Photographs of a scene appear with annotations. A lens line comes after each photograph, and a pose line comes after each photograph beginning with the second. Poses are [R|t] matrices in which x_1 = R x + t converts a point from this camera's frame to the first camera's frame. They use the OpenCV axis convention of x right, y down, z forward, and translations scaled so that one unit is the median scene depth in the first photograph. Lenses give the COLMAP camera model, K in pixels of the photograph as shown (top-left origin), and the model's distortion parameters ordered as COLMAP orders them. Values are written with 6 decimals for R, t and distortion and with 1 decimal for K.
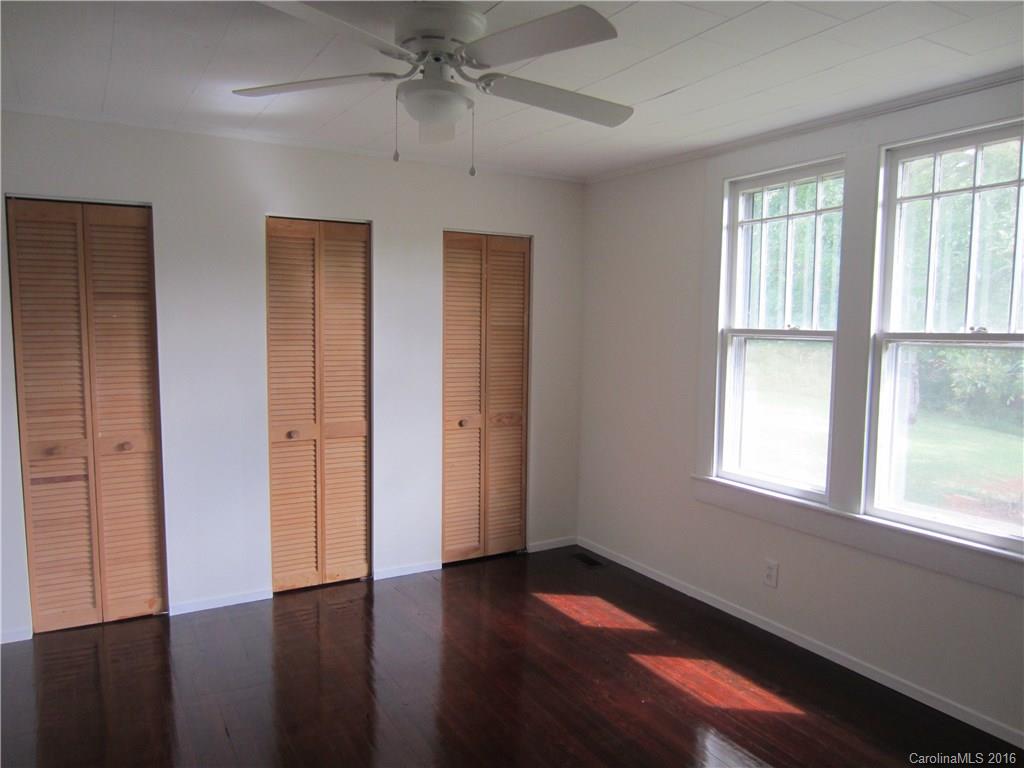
lens RADIAL K [[723.8, 0, 509.0], [0, 723.8, 387.0], [0, 0, 1]] dist [-0.038738, 0.022214]
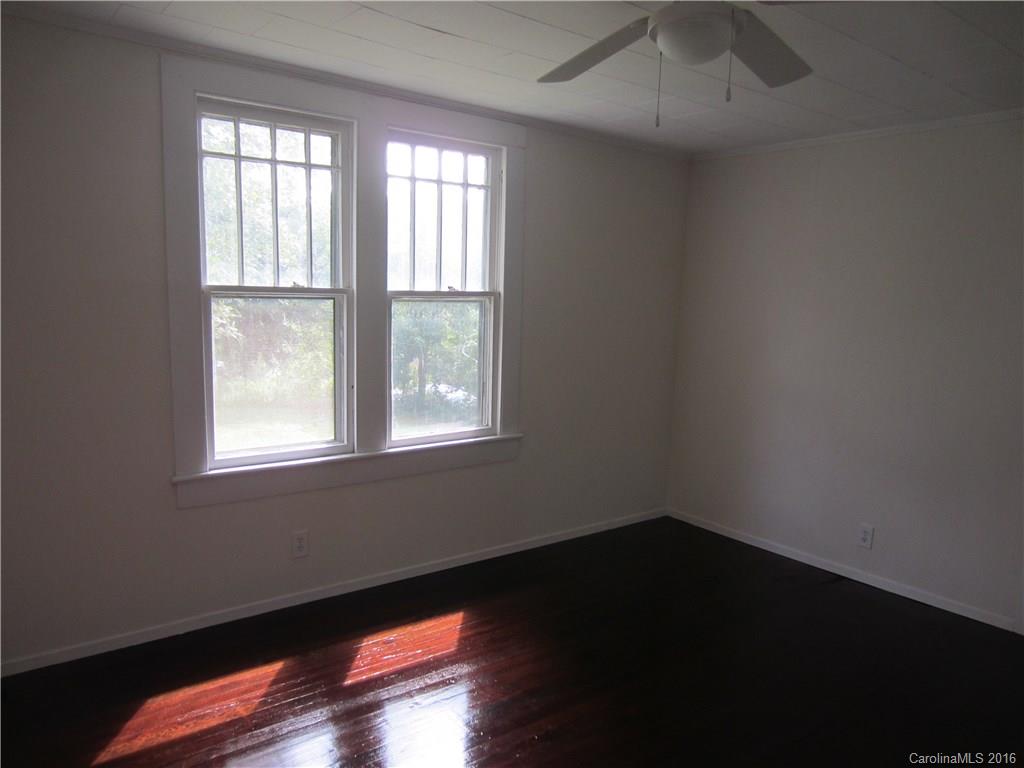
lens RADIAL K [[723.8, 0, 509.3], [0, 723.8, 380.7], [0, 0, 1]] dist [-0.038738, 0.022214]
pose [[-0.109151, -0.144460, 0.983472, -0.457452], [0.060892, 0.986554, 0.151670, -0.065864], [-0.992158, 0.076440, -0.098887, 0.642545]]
